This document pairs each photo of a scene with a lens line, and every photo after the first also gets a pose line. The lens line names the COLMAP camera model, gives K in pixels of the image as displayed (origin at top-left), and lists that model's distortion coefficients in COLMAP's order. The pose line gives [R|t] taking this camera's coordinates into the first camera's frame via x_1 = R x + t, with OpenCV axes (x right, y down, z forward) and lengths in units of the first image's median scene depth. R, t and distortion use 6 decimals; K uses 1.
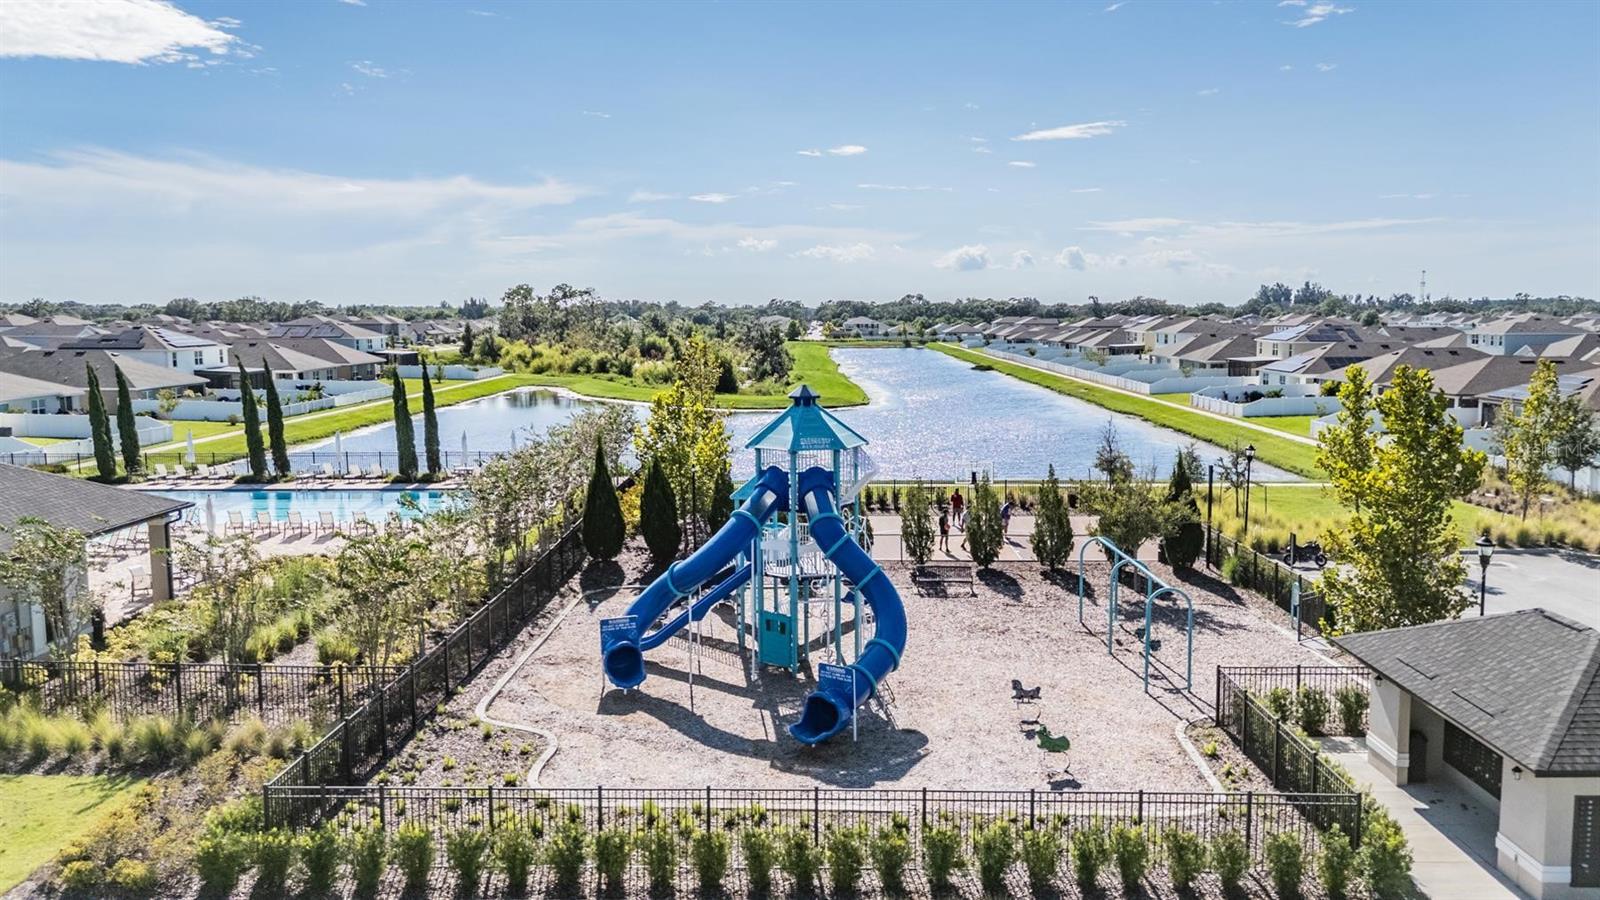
lens RADIAL K [[1191.6, 0, 803.4], [0, 1191.6, 441.3], [0, 0, 1]] dist [0.082479, -0.078361]
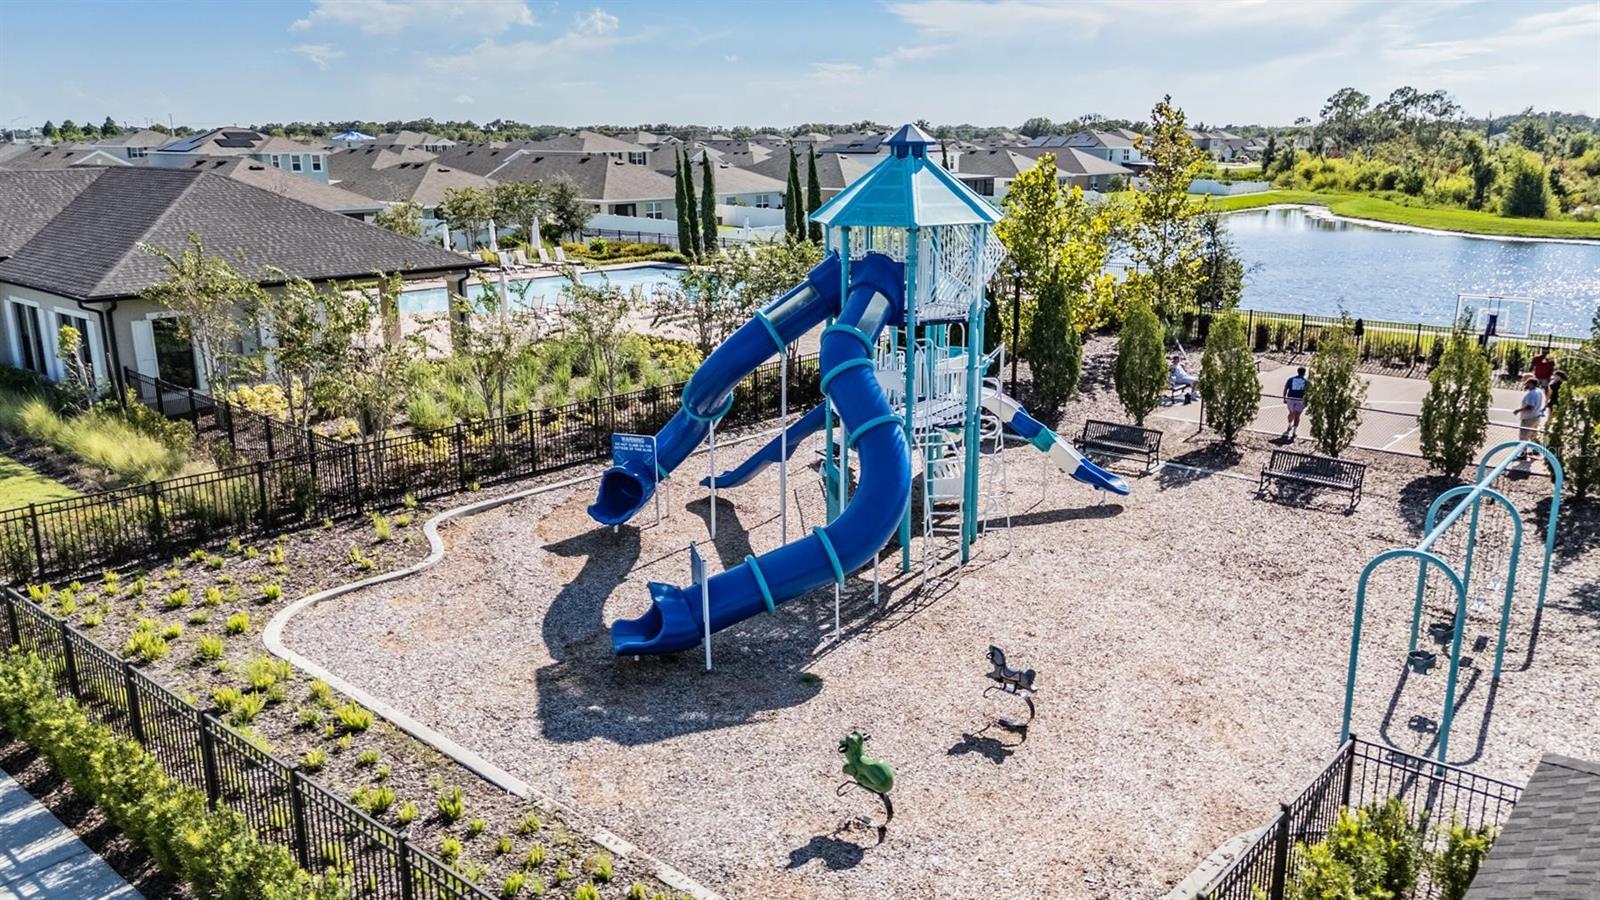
lens RADIAL K [[1191.6, 0, 803.4], [0, 1191.6, 441.3], [0, 0, 1]] dist [0.082479, -0.078361]
pose [[0.762785, 0.157738, -0.627118, 0.133763], [-0.068570, 0.984055, 0.164114, 0.005969], [0.643006, -0.082183, 0.761439, 0.159246]]
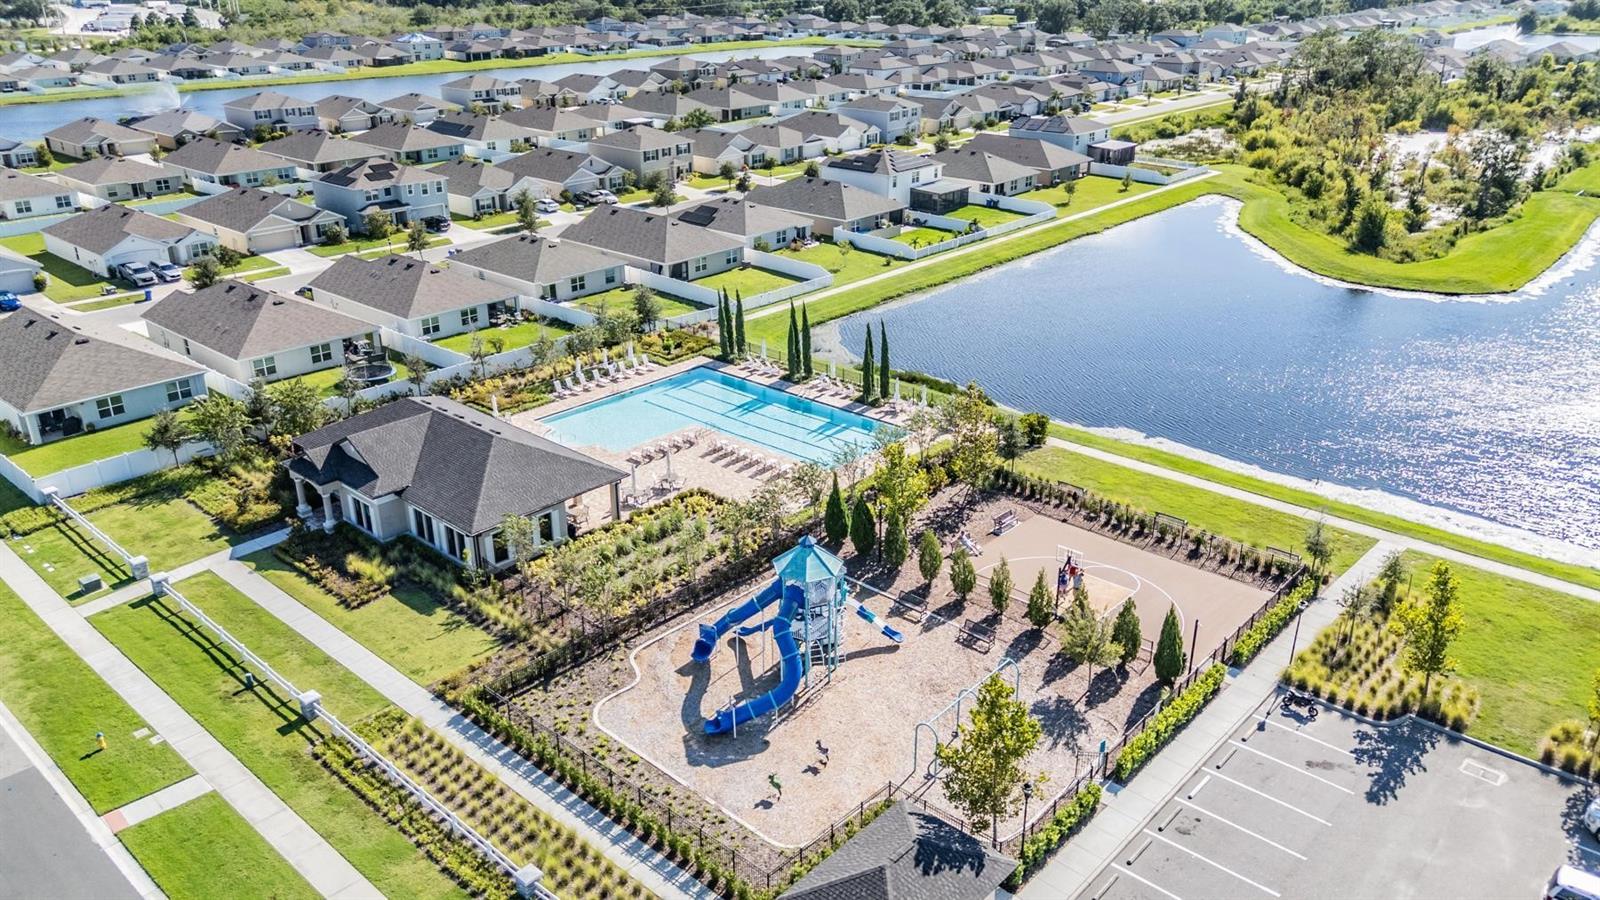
lens RADIAL K [[1191.6, 0, 803.4], [0, 1191.6, 441.3], [0, 0, 1]] dist [0.082479, -0.078361]
pose [[0.741931, 0.259325, -0.618295, 0.366710], [-0.066953, 0.946219, 0.316522, -0.257527], [0.667125, -0.193441, 0.719392, -0.088793]]
